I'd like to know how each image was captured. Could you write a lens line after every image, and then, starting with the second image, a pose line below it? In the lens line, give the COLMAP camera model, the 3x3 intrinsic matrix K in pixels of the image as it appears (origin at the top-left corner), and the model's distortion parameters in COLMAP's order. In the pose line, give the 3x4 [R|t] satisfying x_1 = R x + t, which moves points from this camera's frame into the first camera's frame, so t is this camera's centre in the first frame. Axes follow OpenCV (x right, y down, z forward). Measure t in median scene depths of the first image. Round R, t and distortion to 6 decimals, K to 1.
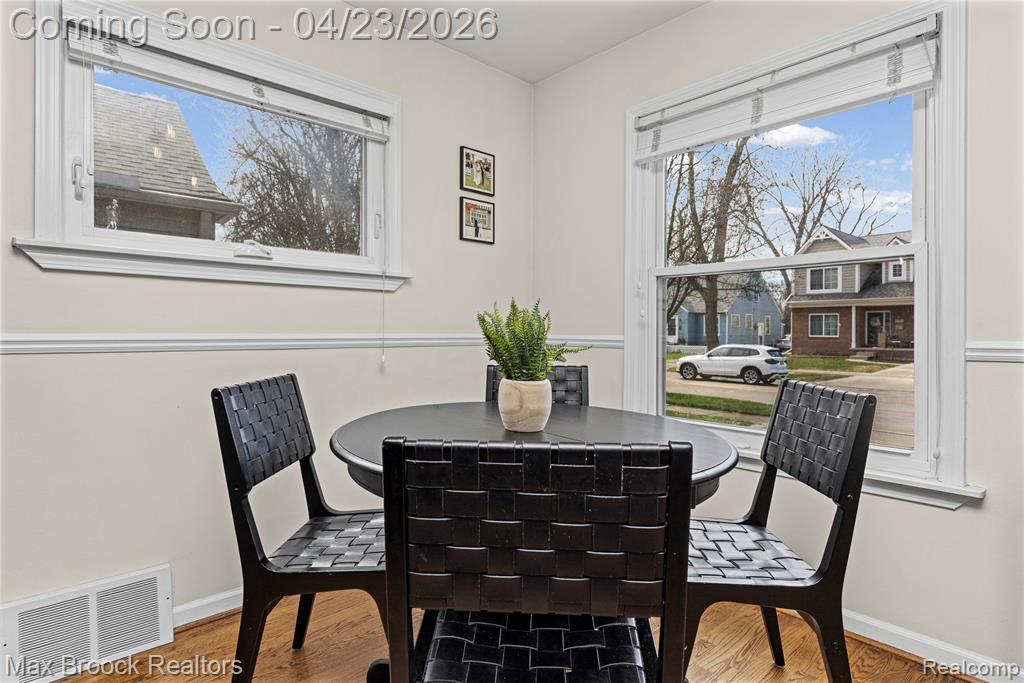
lens RADIAL K [[536.1, 0, 513.7], [0, 536.1, 331.5], [0, 0, 1]] dist [0.012835, -0.000410]
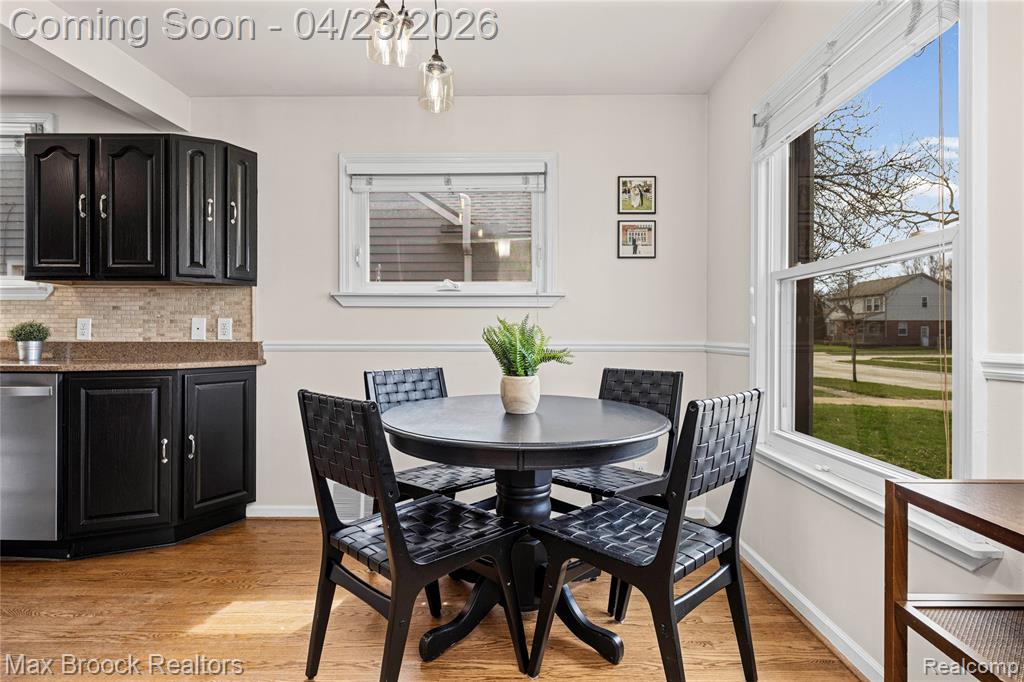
lens RADIAL K [[555.1, 0, 512.3], [0, 555.1, 337.5], [0, 0, 1]] dist [-0.000761, 0.000077]
pose [[0.728104, -0.003221, -0.685459, 0.540118], [0.002448, 0.999995, -0.002099, -0.001350], [0.685462, -0.000150, 0.728108, -0.012042]]
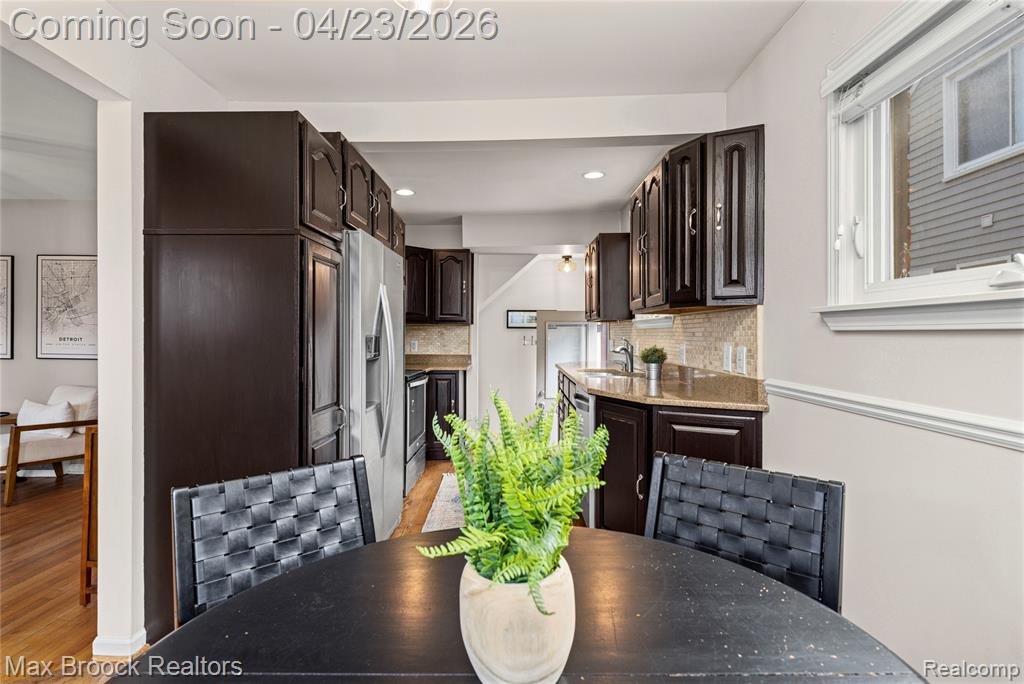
lens RADIAL K [[509.4, 0, 512.0], [0, 509.4, 342.0], [0, 0, 1]] dist [-0.000435, -0.000365]
pose [[-0.684236, 0.004770, -0.729245, 0.192753], [-0.003934, 0.999940, 0.010231, -0.061031], [0.729250, 0.009869, -0.684176, 0.733240]]
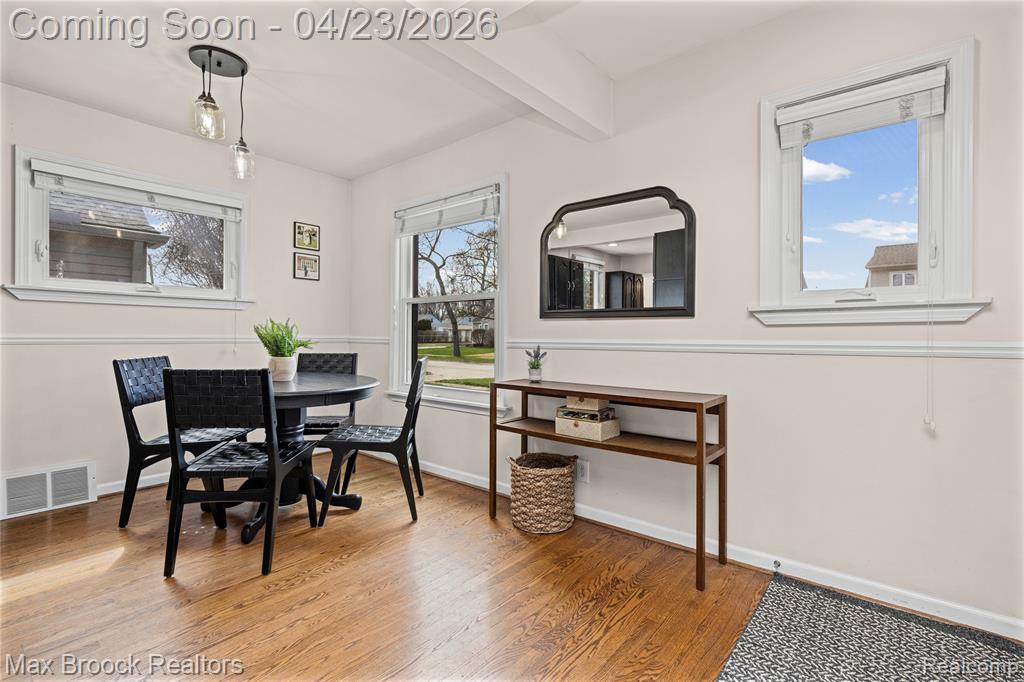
lens RADIAL K [[472.5, 0, 512.9], [0, 472.5, 335.7], [0, 0, 1]] dist [0.003369, 0.000136]
pose [[0.991625, 0.001777, 0.129138, 0.377039], [-0.001737, 0.999998, -0.000425, 0.004570], [-0.129138, 0.000197, 0.991627, -0.522179]]
